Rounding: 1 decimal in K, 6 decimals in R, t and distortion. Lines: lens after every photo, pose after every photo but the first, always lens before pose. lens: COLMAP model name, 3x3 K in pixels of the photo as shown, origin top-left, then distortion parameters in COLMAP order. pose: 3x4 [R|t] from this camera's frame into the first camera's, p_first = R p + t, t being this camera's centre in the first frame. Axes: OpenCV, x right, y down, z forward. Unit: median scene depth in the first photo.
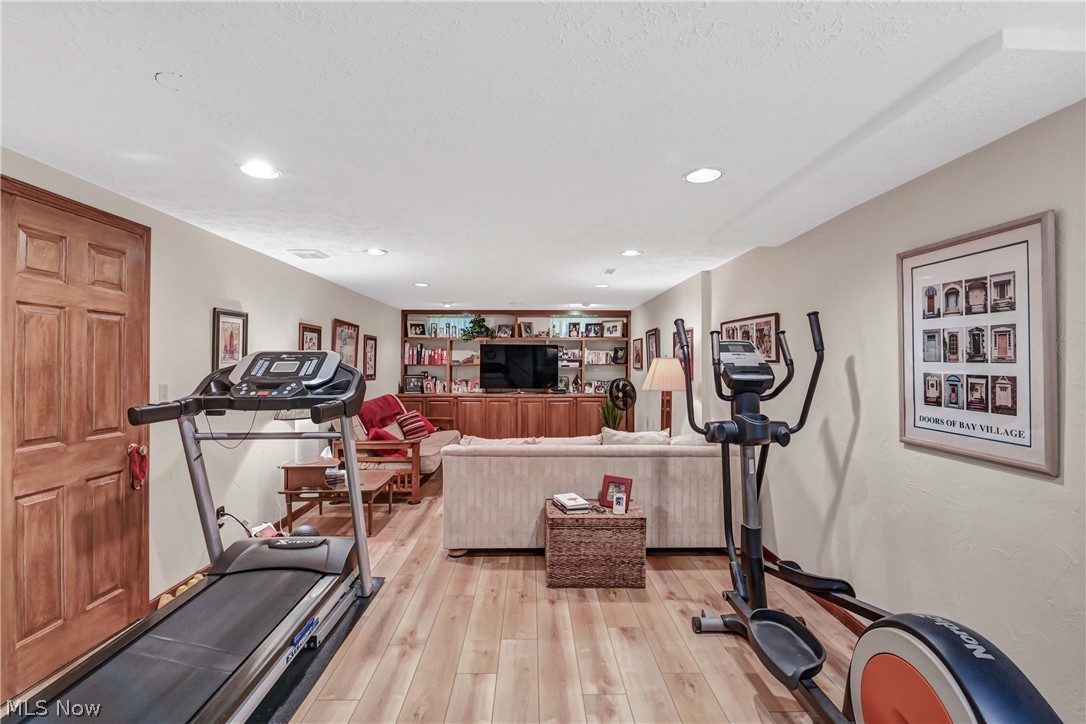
lens RADIAL K [[524.1, 0, 543.0], [0, 524.1, 362.0], [0, 0, 1]] dist [-0.002966, -0.000522]
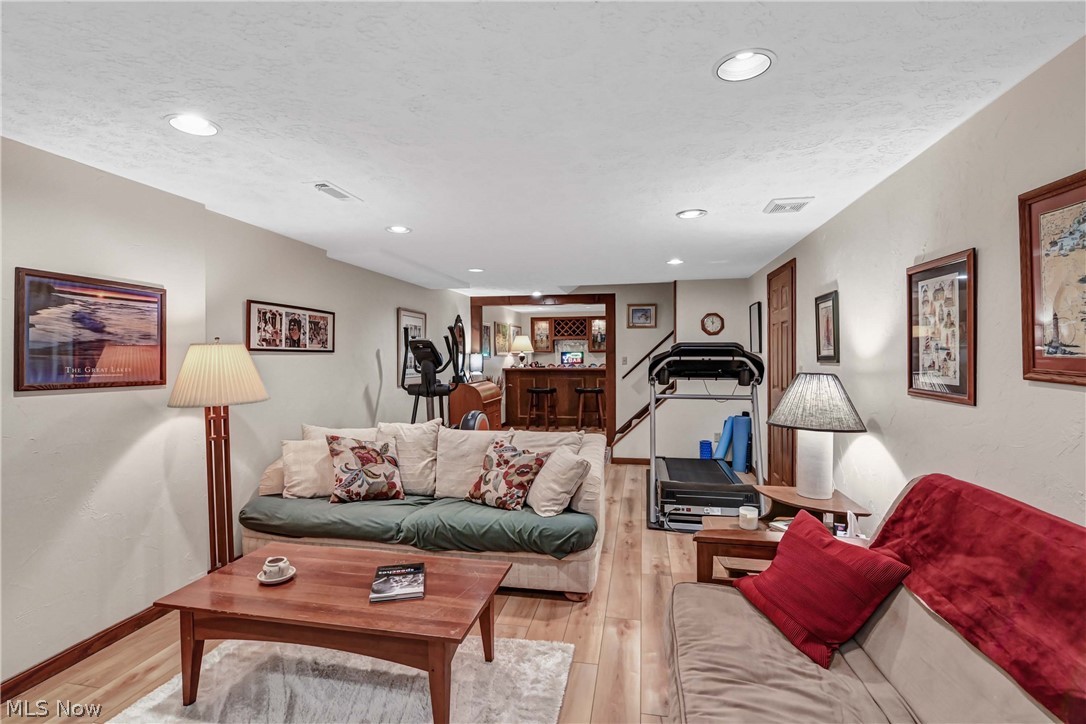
lens RADIAL K [[524.1, 0, 543.0], [0, 524.1, 362.0], [0, 0, 1]] dist [-0.002966, -0.000522]
pose [[-0.977226, 0.004519, 0.212154, -0.294293], [0.005614, 0.999974, 0.004559, 0.017861], [-0.212127, 0.005646, -0.977226, 2.031759]]
